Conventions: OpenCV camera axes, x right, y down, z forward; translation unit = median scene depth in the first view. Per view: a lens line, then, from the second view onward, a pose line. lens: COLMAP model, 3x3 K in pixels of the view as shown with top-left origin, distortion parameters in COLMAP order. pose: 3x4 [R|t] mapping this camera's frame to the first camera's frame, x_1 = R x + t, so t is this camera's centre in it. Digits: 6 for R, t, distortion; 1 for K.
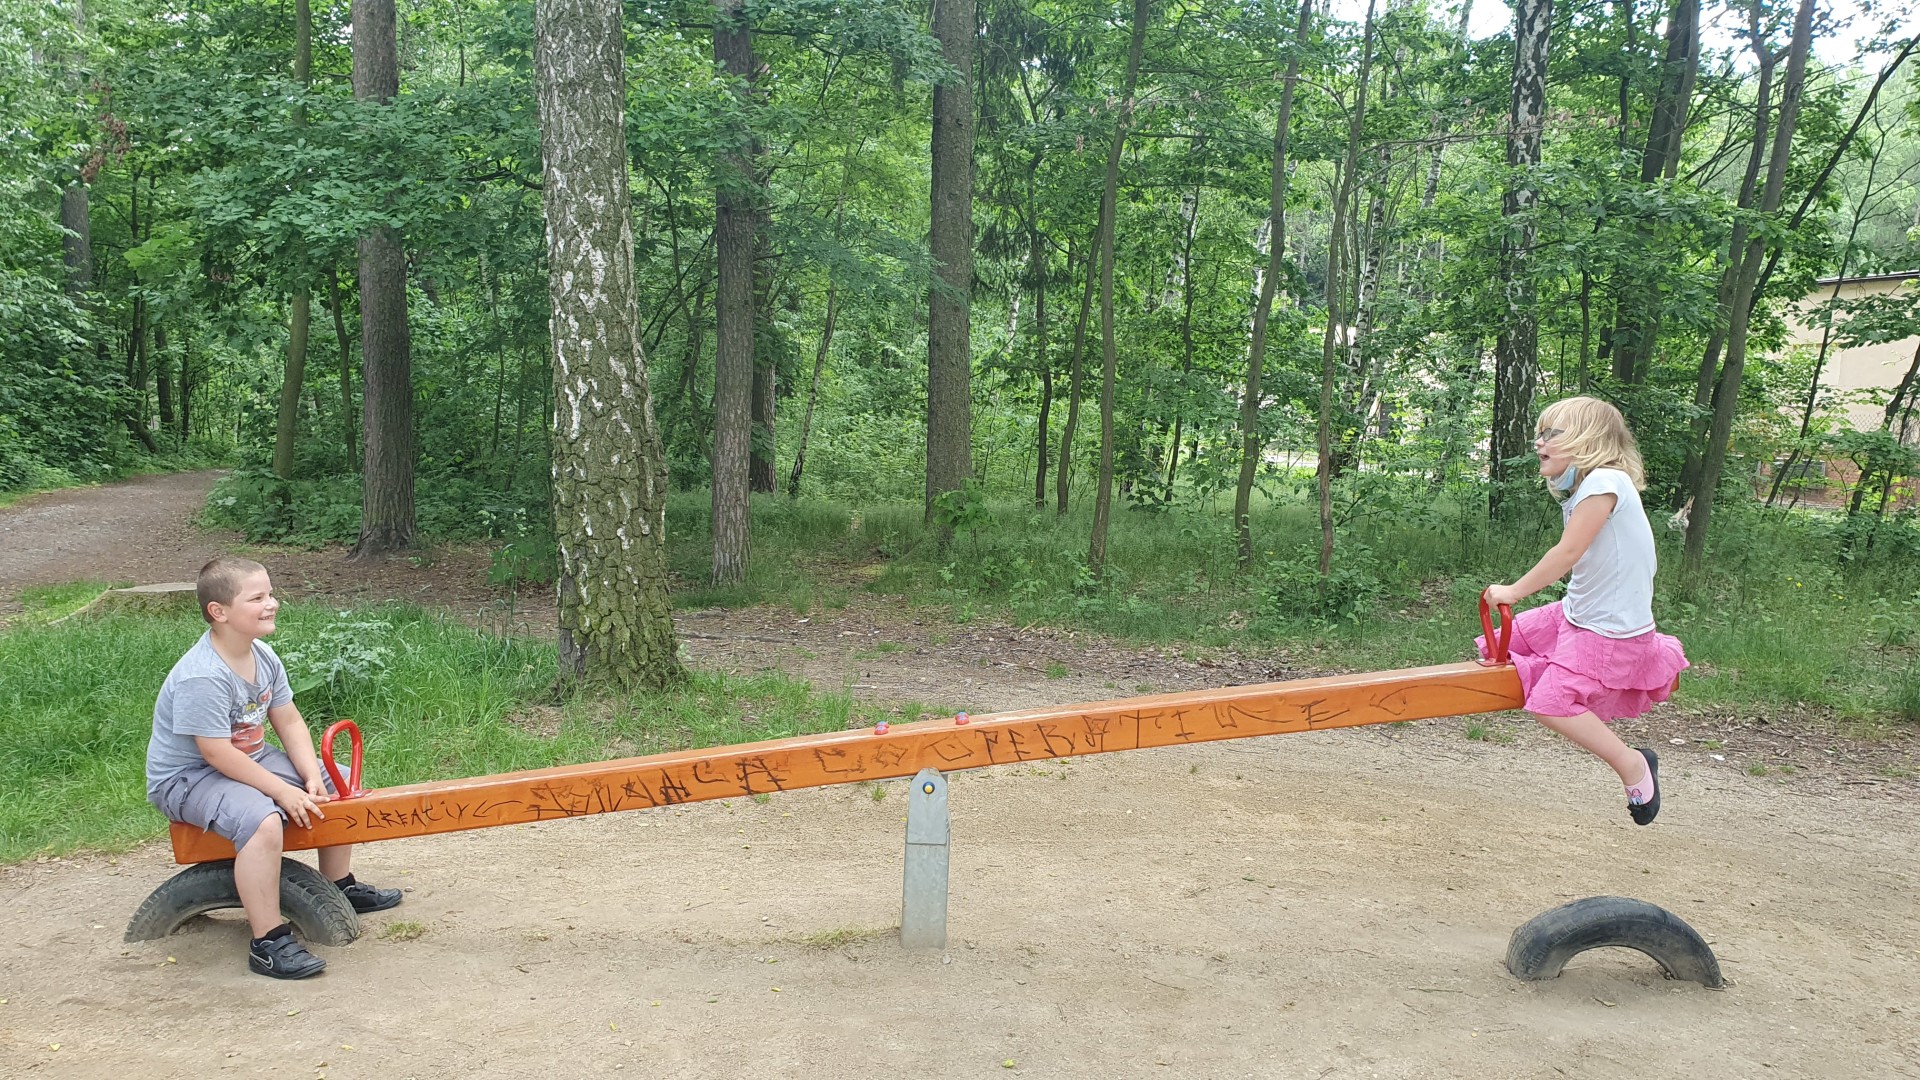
lens RADIAL K [[1446.9, 0, 953.7], [0, 1446.9, 534.8], [0, 0, 1]] dist [0.096718, -0.134729]
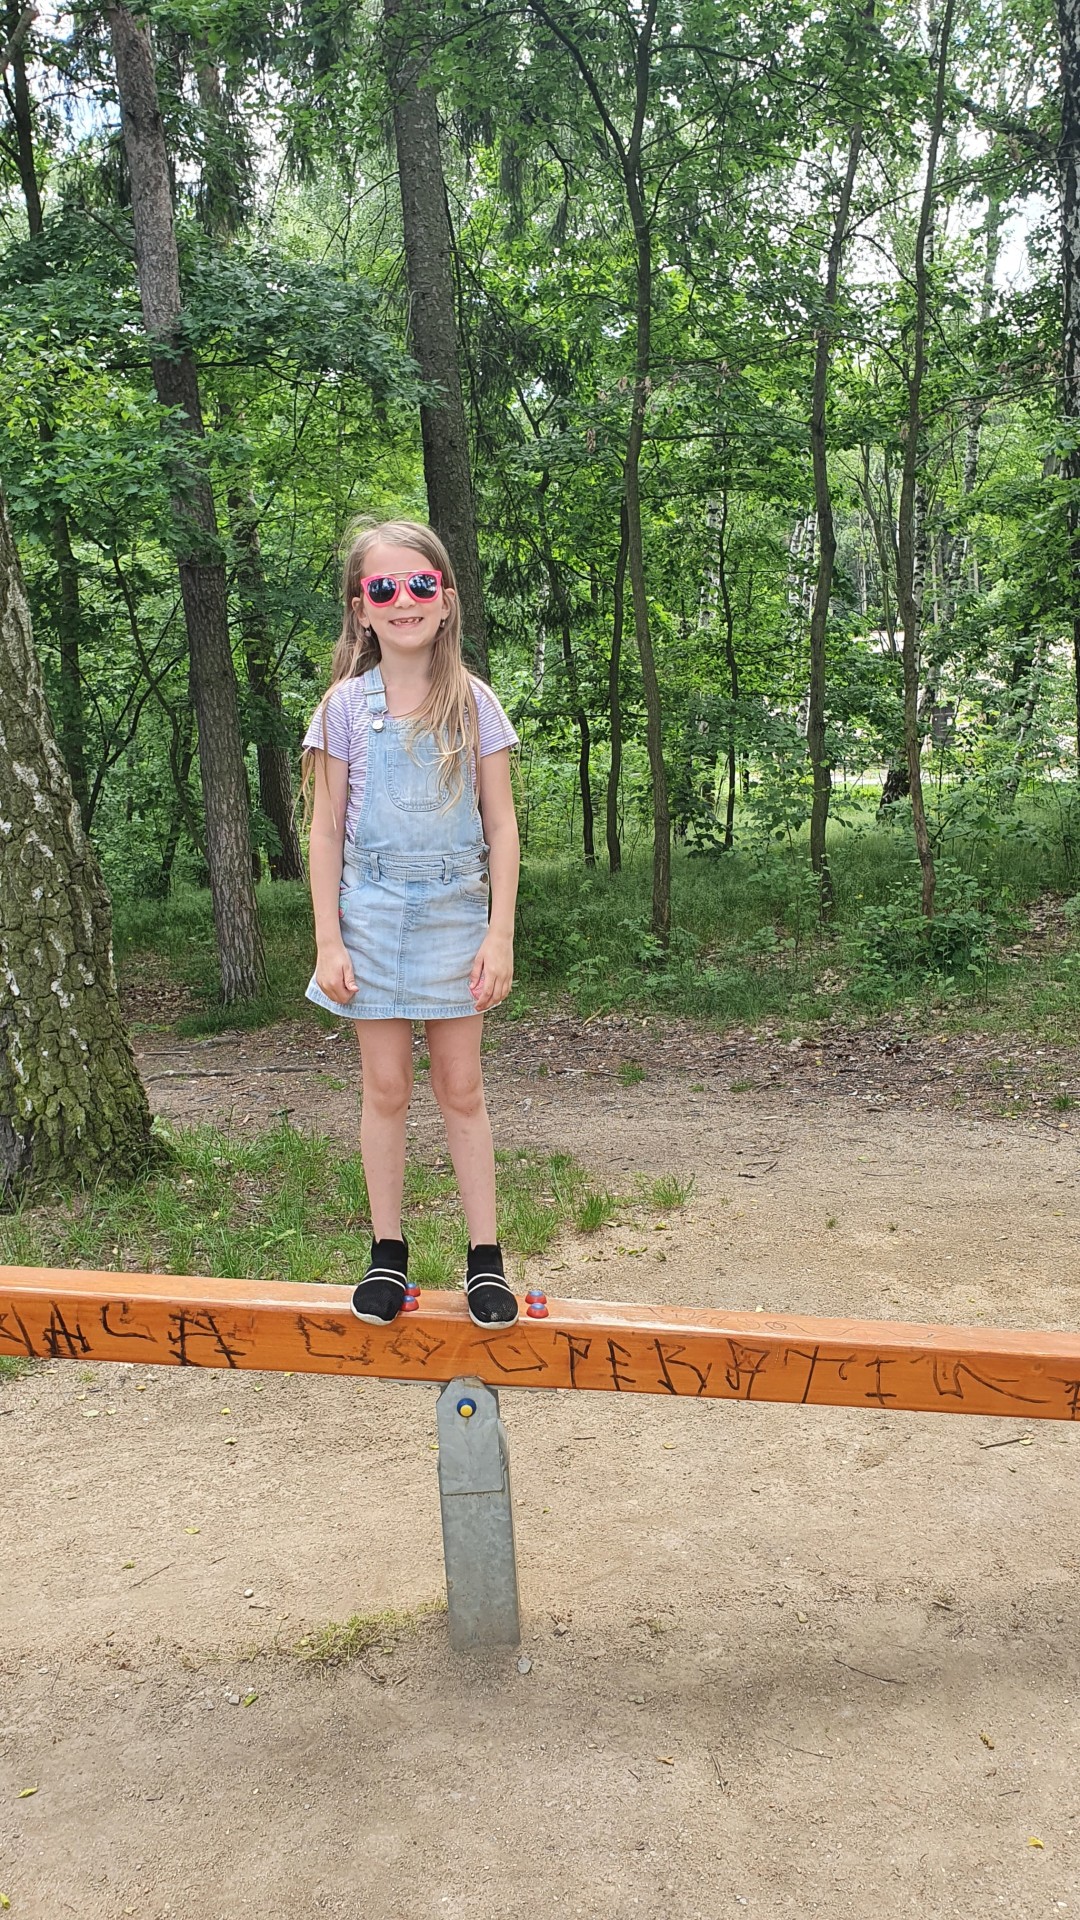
lens RADIAL K [[1446.7, 0, 531.5], [0, 1446.7, 921.4], [0, 0, 1]] dist [0.096499, -0.134796]
pose [[0.993723, -0.111024, 0.013733, 0.009742], [0.110635, 0.993509, 0.026455, -0.018439], [-0.016581, -0.024769, 0.999556, 0.142043]]
